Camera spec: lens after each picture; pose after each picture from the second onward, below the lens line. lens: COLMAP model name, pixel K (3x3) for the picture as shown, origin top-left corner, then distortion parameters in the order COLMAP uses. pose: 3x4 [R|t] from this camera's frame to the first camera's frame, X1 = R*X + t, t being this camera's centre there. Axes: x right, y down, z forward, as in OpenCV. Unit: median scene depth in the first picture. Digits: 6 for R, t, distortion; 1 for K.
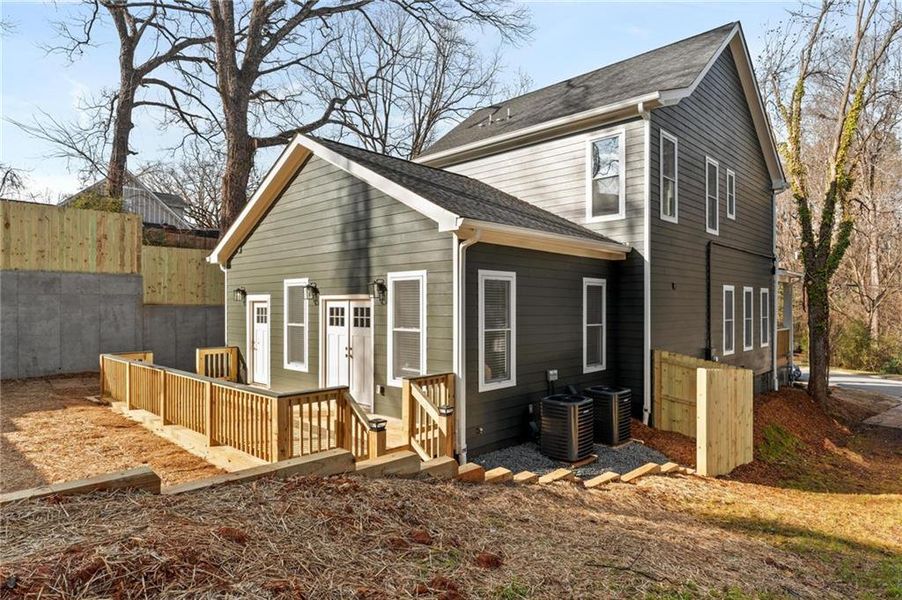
lens RADIAL K [[530.3, 0, 448.4], [0, 530.3, 304.9], [0, 0, 1]] dist [-0.004138, 0.003717]
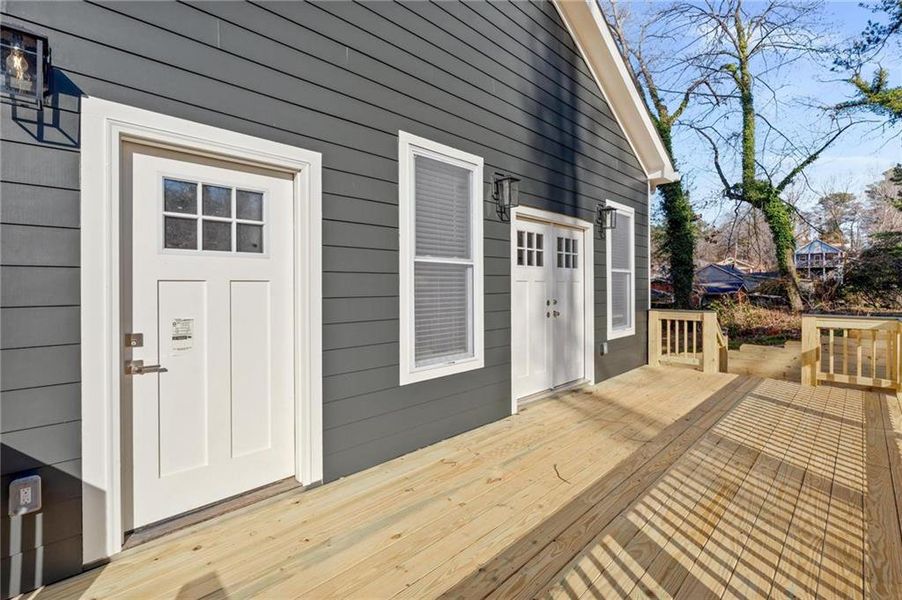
lens RADIAL K [[409.7, 0, 453.1], [0, 409.7, 294.0], [0, 0, 1]] dist [0.009579, 0.000331]
pose [[0.030412, -0.012982, 0.999453, -0.607573], [0.008048, 0.999886, 0.012743, 0.059827], [-0.999505, 0.007656, 0.030513, 1.003033]]
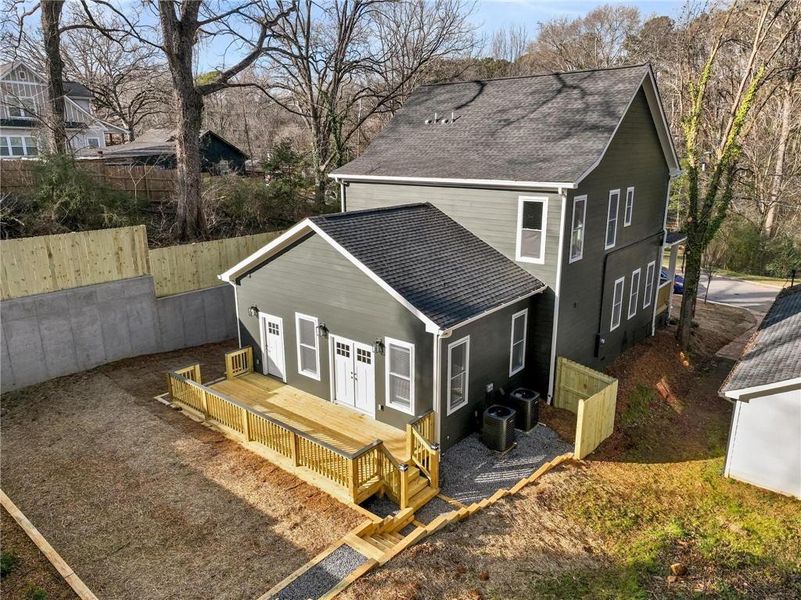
lens RADIAL K [[561.8, 0, 400.9], [0, 561.8, 297.8], [0, 0, 1]] dist [0.010693, 0.006770]
pose [[0.997002, -0.023659, 0.073668, -0.152717], [0.003460, 0.964784, 0.263020, -0.482995], [-0.077297, -0.261977, 0.961974, -0.415166]]
